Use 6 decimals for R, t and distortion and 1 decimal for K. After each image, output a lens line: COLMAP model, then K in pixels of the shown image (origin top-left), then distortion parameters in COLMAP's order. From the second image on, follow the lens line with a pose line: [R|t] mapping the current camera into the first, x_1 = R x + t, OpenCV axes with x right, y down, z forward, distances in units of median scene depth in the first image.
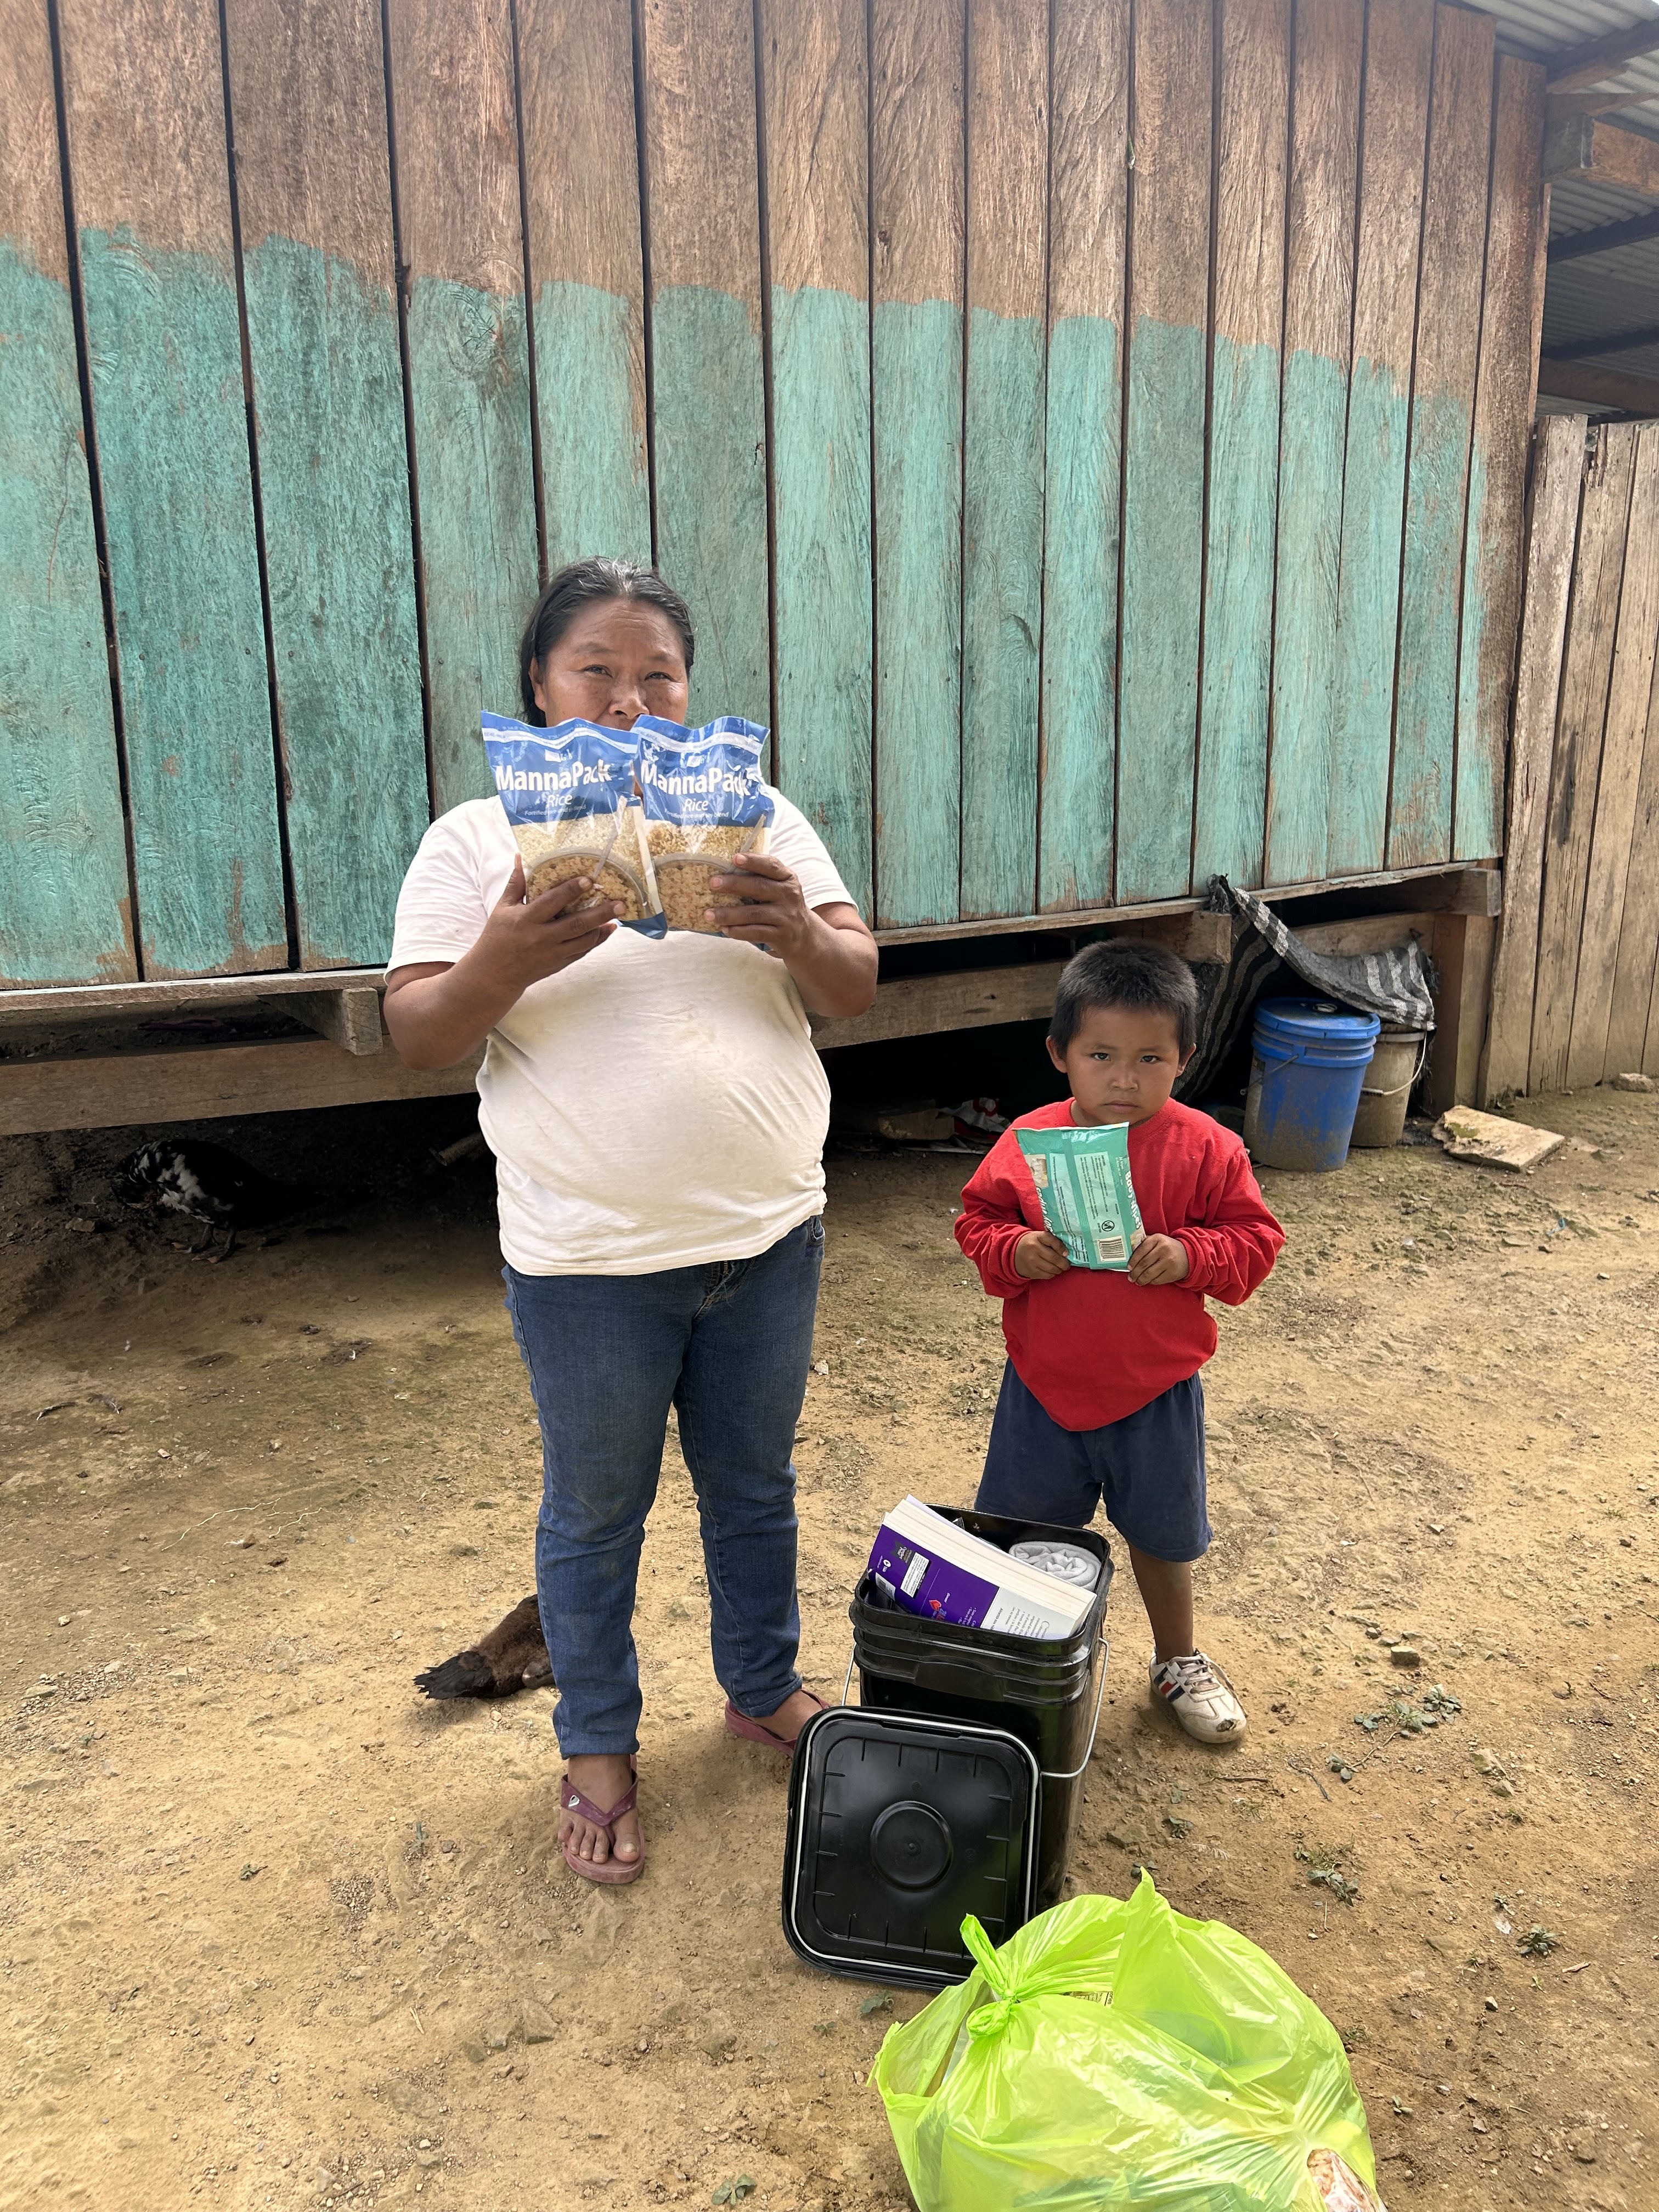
lens RADIAL K [[1667.7, 0, 814.8], [0, 1667.7, 1110.8], [0, 0, 1]] dist [0.043919, -0.050004]
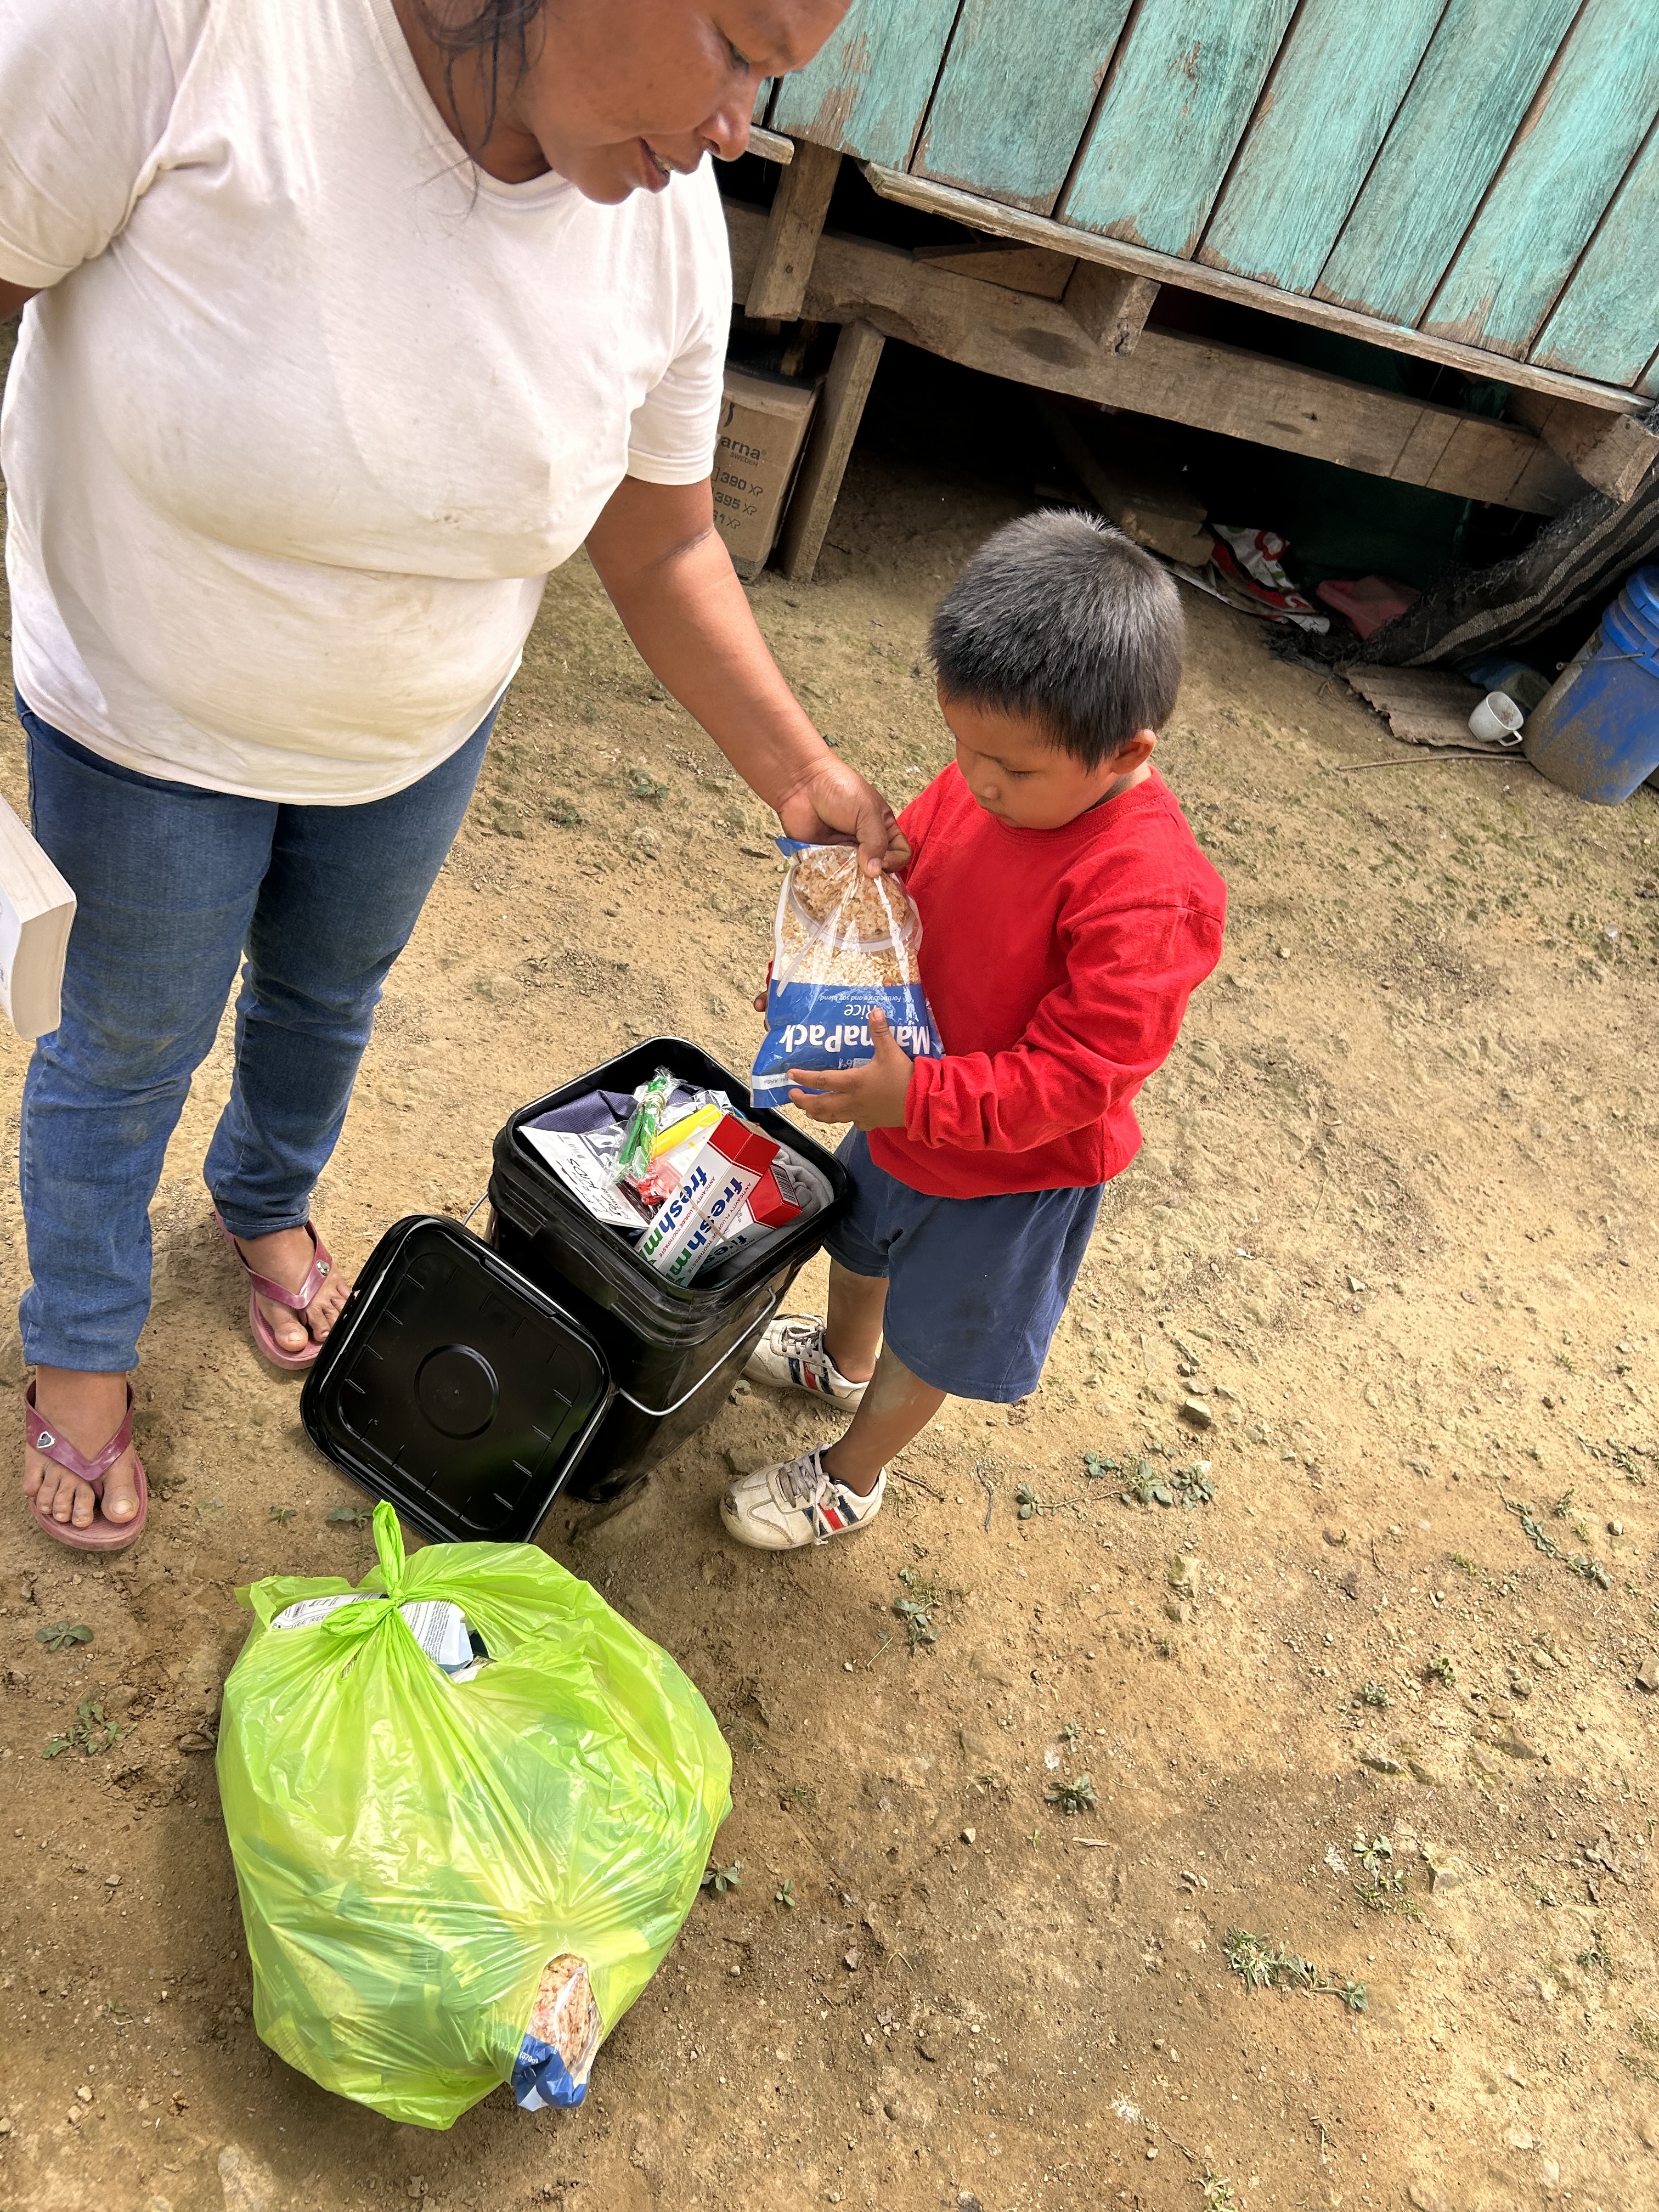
lens RADIAL K [[1667.7, 0, 816.6], [0, 1667.7, 1104.2], [0, 0, 1]] dist [0.043919, -0.050004]
pose [[0.894023, 0.444711, -0.054366, 0.117215], [-0.382488, 0.820799, 0.424254, -0.067364], [0.233294, -0.358498, 0.903910, 0.184816]]
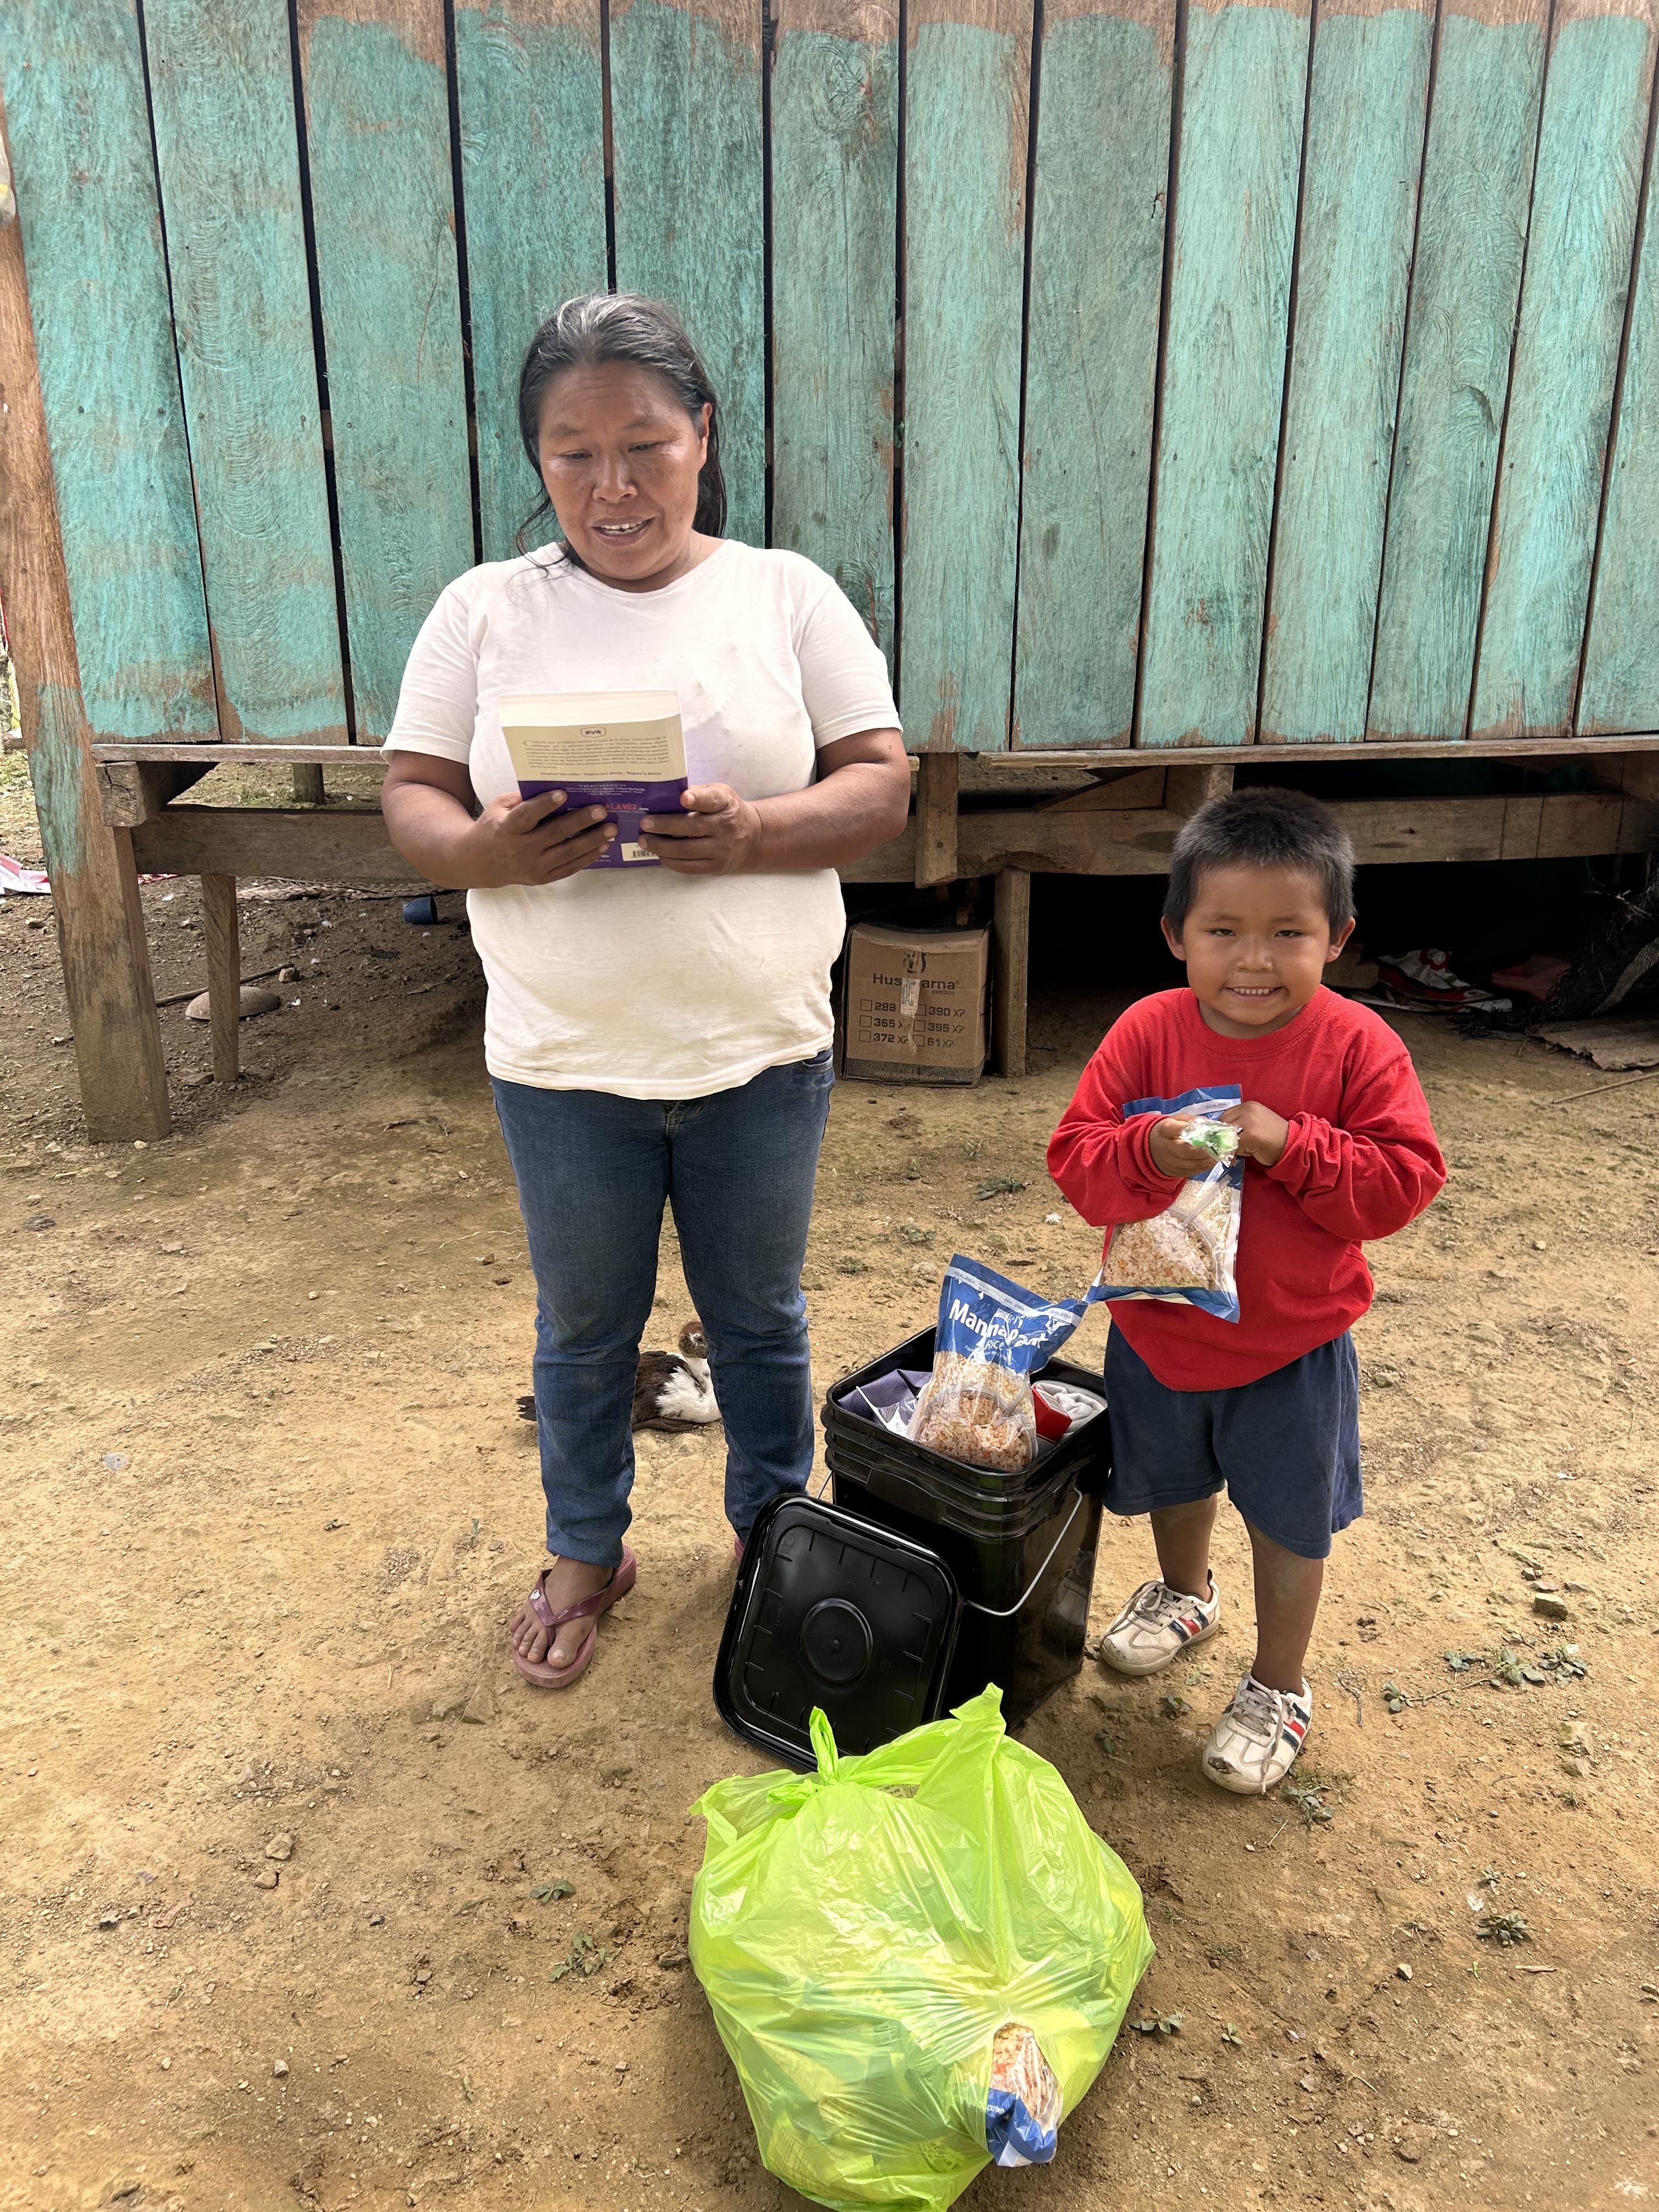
lens RADIAL K [[1667.7, 0, 814.9], [0, 1667.7, 1101.1], [0, 0, 1]] dist [0.043919, -0.050004]
pose [[0.925206, 0.135627, -0.354399, 0.204758], [-0.100372, 0.988150, 0.116125, 0.002534], [0.365949, -0.071868, 0.927856, 0.053238]]
